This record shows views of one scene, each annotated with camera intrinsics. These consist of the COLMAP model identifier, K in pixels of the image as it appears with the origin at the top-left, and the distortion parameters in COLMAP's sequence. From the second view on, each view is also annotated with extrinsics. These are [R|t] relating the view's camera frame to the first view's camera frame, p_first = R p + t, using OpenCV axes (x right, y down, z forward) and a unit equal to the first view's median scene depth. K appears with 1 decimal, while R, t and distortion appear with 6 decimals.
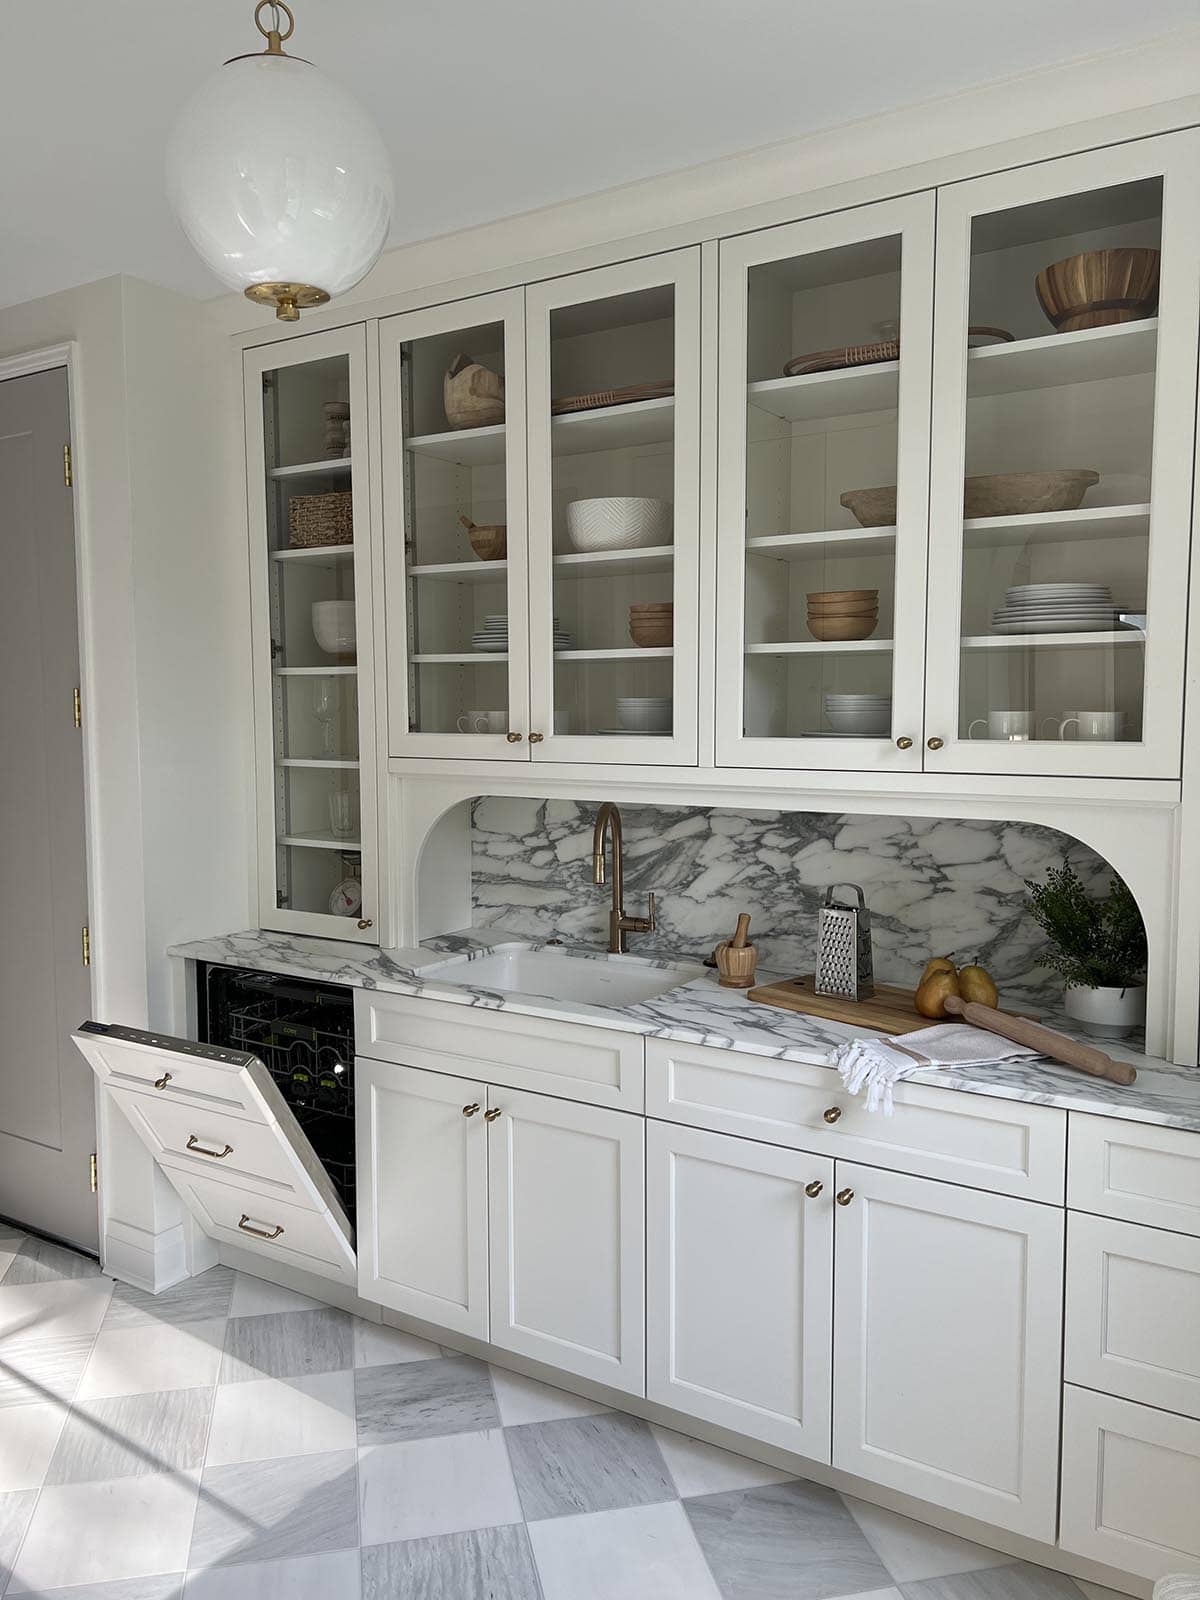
lens RADIAL K [[1199.7, 0, 600.0], [0, 1199.7, 800.0], [0, 0, 1]] dist [0.107938, -0.159980]
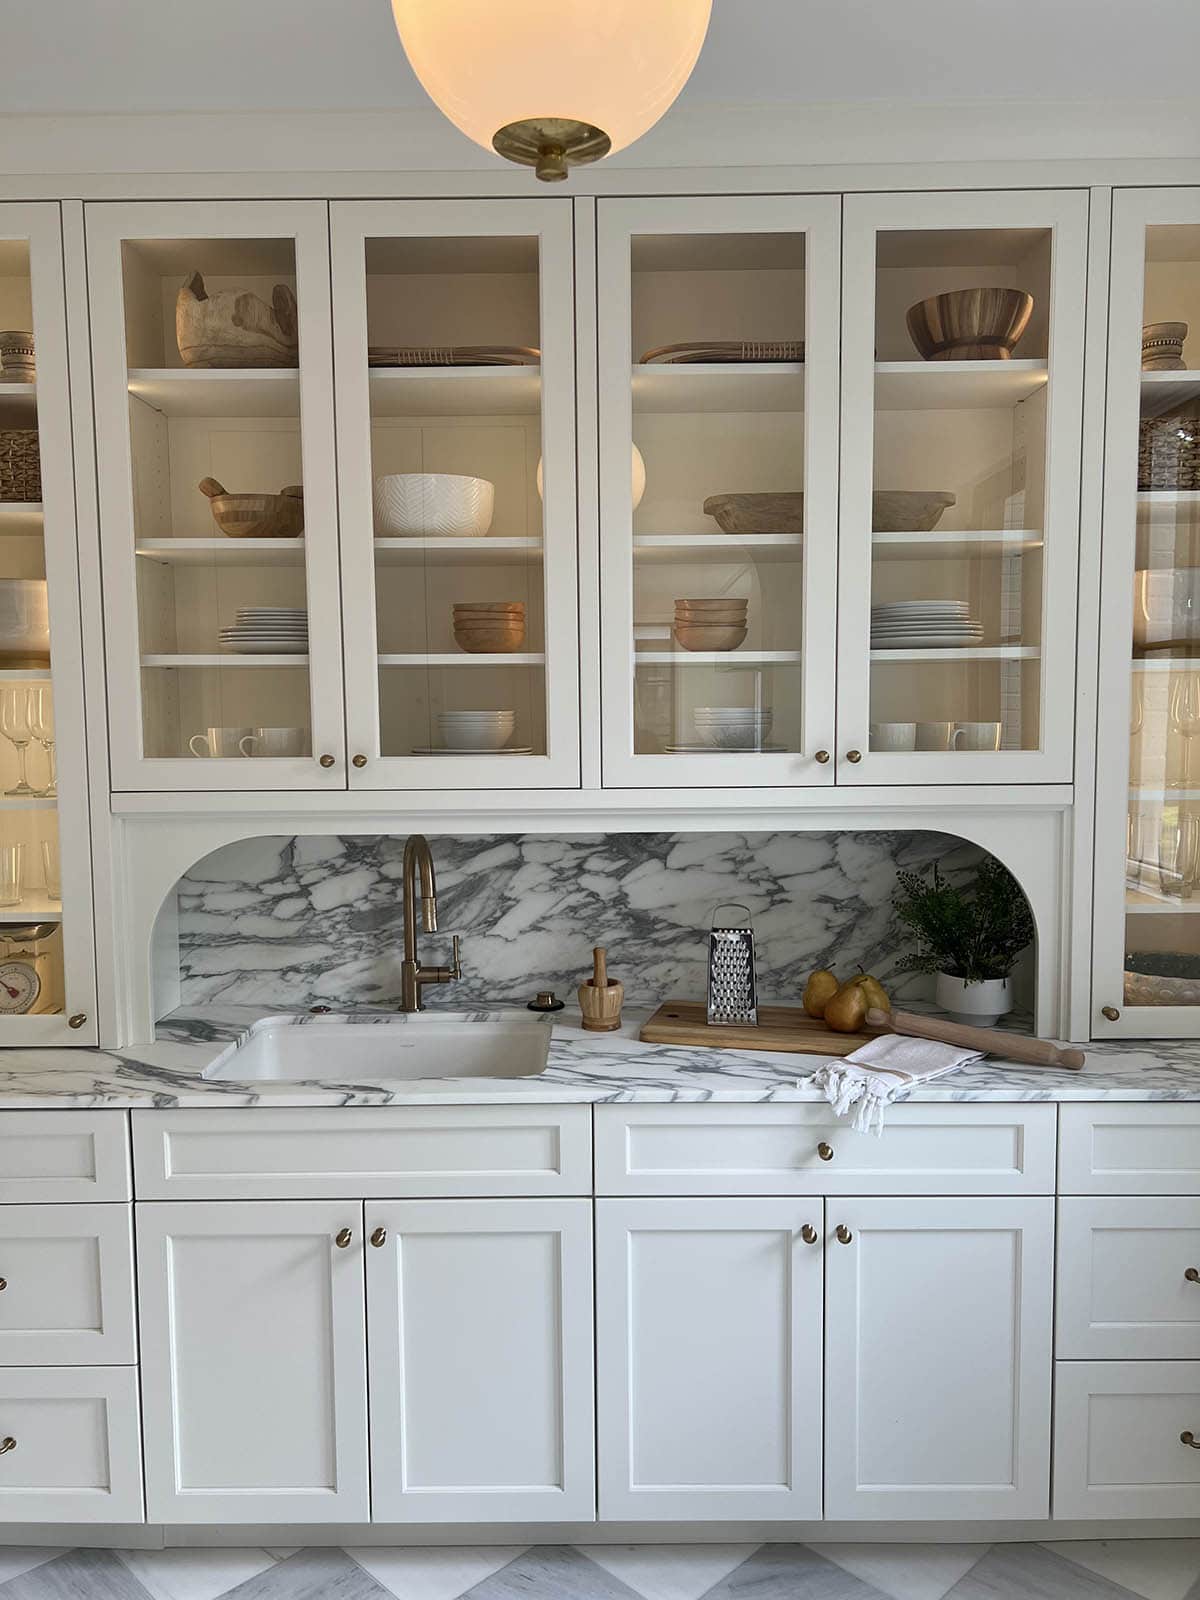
lens RADIAL K [[1199.7, 0, 600.0], [0, 1199.7, 800.0], [0, 0, 1]] dist [0.107938, -0.159980]
pose [[0.841567, -0.047059, 0.538099, -0.384156], [0.049791, 0.998715, 0.009471, -0.027113], [-0.537853, 0.018822, 0.842828, 0.246513]]
